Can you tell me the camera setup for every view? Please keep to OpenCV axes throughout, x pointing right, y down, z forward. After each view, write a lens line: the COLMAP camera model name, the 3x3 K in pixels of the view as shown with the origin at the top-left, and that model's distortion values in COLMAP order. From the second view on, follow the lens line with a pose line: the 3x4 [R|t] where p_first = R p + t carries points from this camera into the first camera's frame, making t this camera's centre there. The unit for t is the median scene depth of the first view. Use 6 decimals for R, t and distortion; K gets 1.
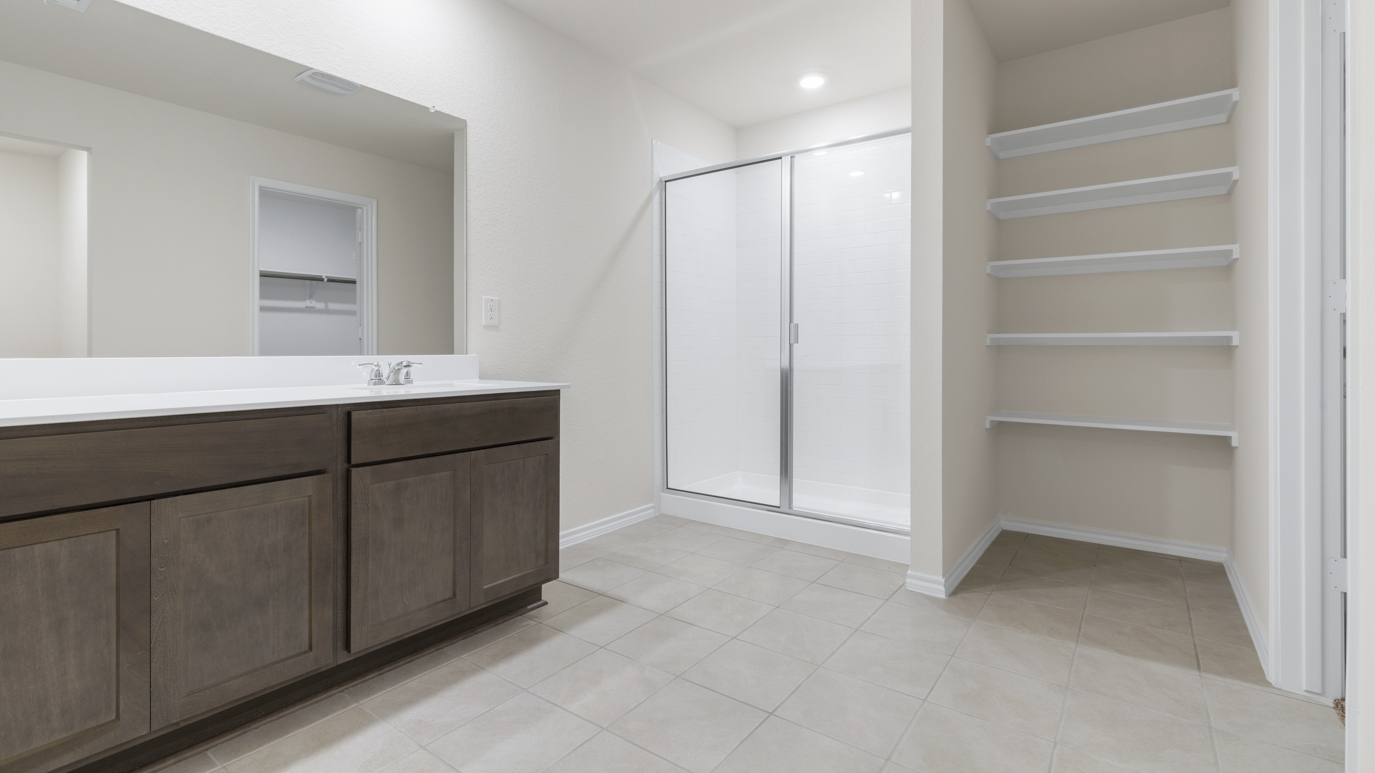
lens RADIAL K [[618.0, 0, 688.1], [0, 618.0, 349.4], [0, 0, 1]] dist [-0.000443, 0.000001]
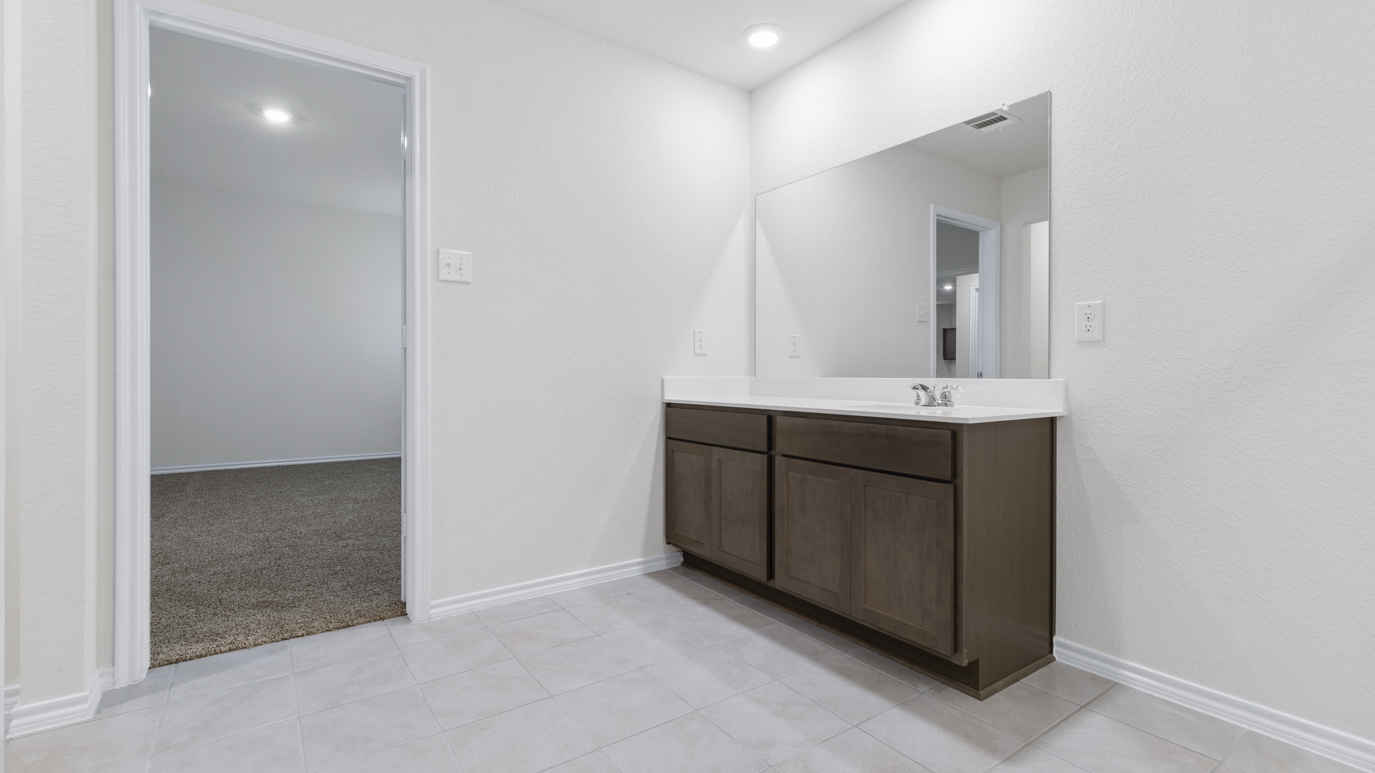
lens RADIAL K [[616.8, 0, 688.8], [0, 616.8, 376.2], [0, 0, 1]] dist [0.000345, -0.000004]
pose [[-0.315946, 0.005106, -0.948764, 0.710308], [-0.001470, 0.999982, 0.005871, 0.001265], [0.948776, 0.003250, -0.315932, 1.025491]]
